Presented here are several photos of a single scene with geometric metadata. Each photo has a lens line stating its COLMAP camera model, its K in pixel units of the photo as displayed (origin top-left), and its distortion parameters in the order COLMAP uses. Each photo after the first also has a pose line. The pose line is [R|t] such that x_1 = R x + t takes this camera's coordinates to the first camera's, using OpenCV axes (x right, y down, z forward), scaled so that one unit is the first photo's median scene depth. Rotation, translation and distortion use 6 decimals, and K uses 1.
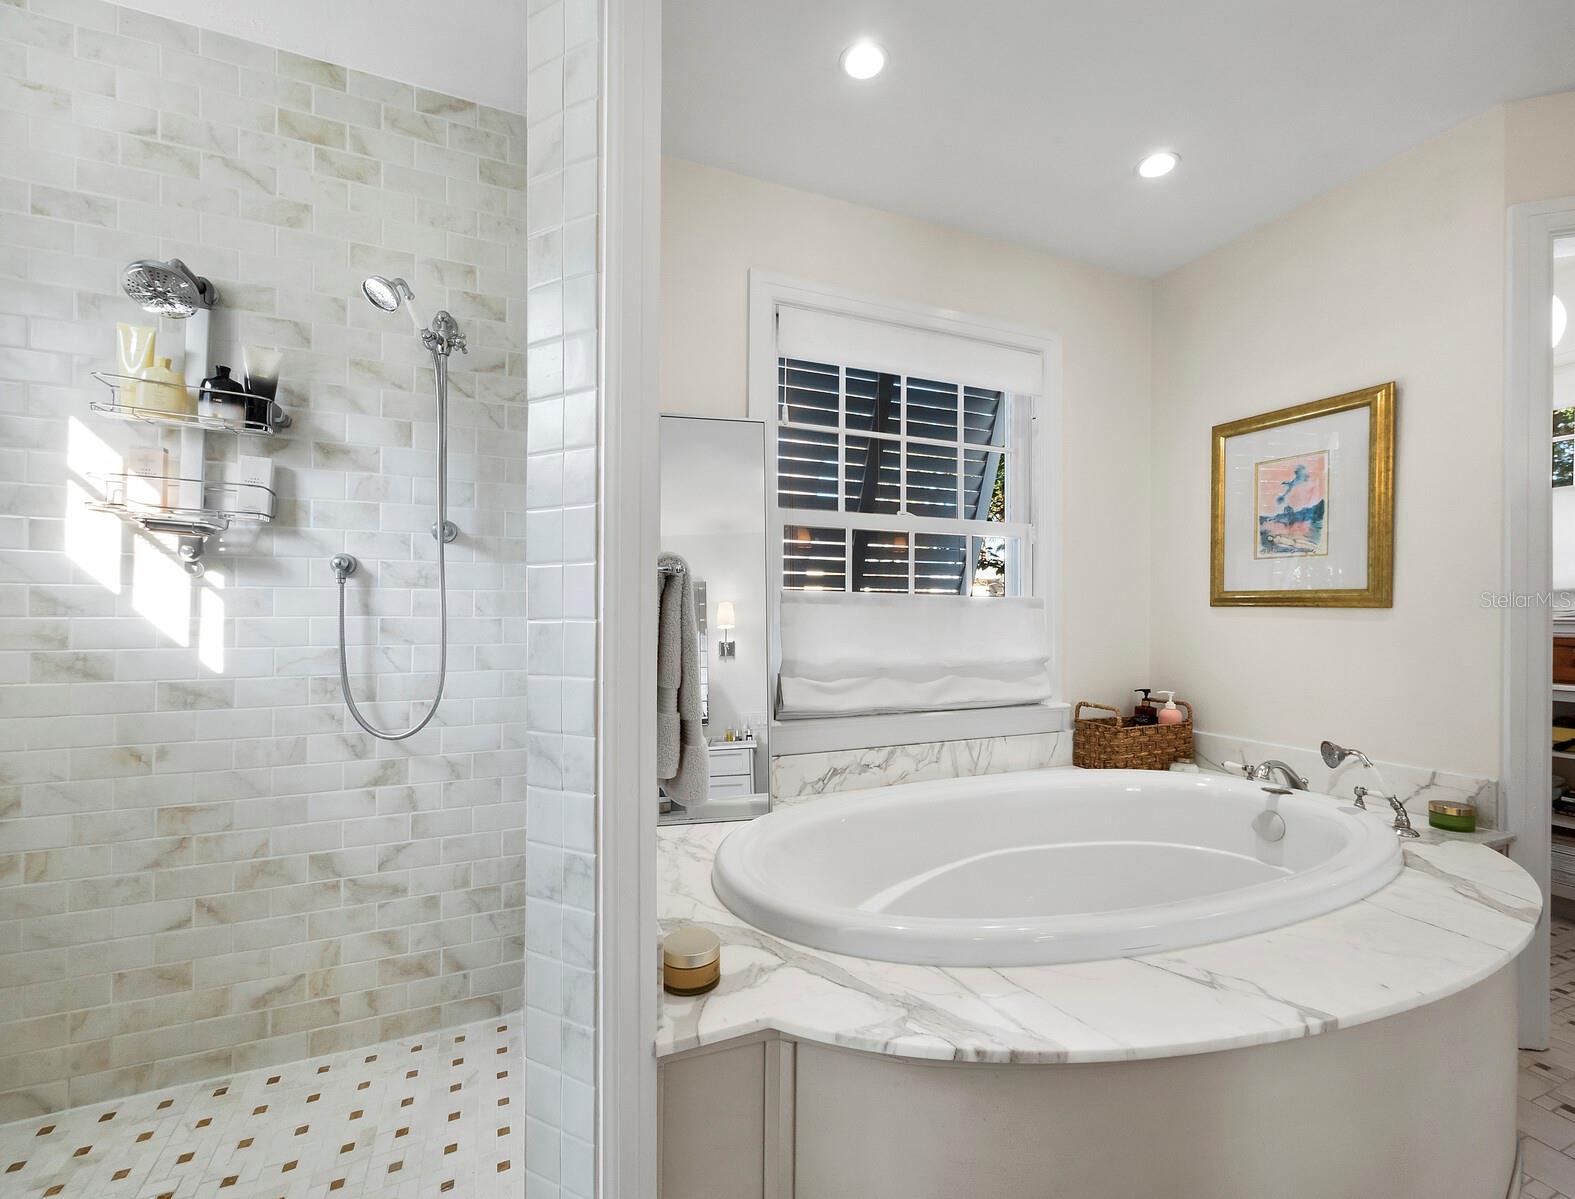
lens RADIAL K [[683.1, 0, 797.2], [0, 683.1, 603.3], [0, 0, 1]] dist [-0.003030, 0.000073]
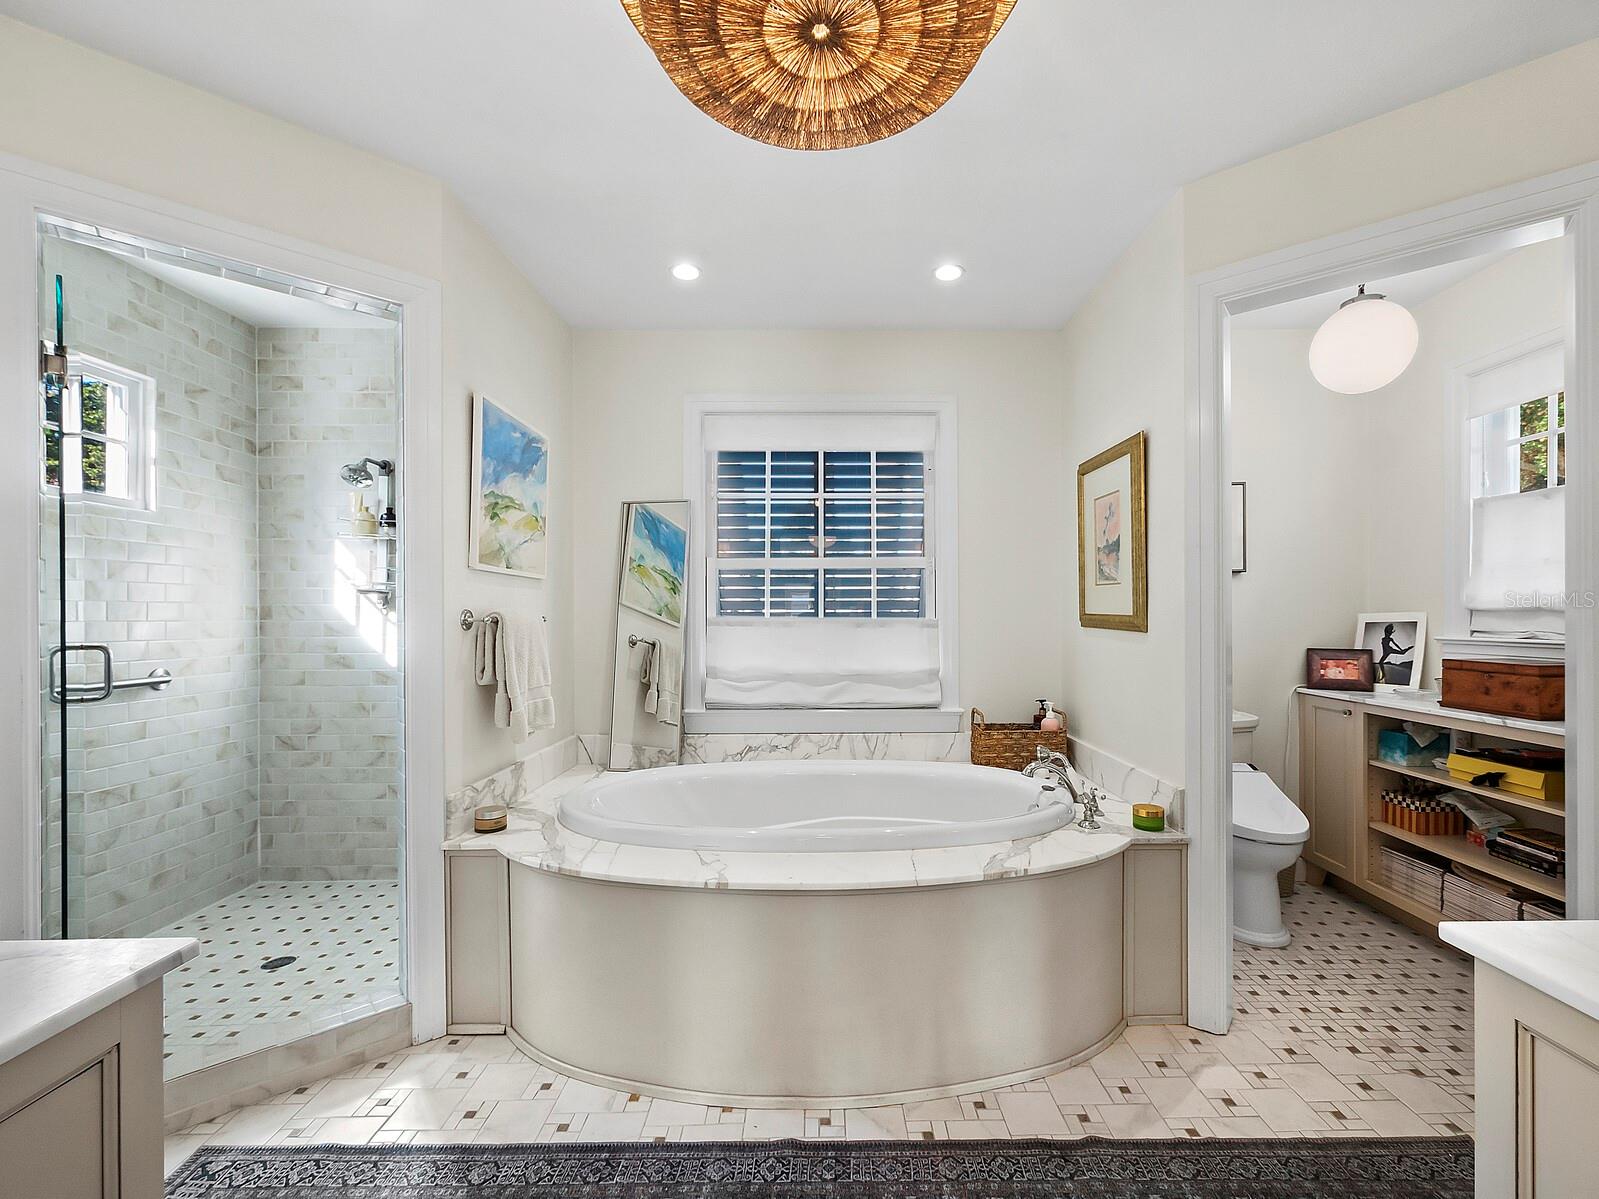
lens RADIAL K [[663.9, 0, 784.6], [0, 663.9, 606.6], [0, 0, 1]] dist [-0.004244, -0.000353]
pose [[0.919538, -0.011535, -0.392833, 0.880137], [0.011733, 0.999929, -0.001897, -0.048746], [0.392827, -0.002865, 0.919608, -0.273017]]
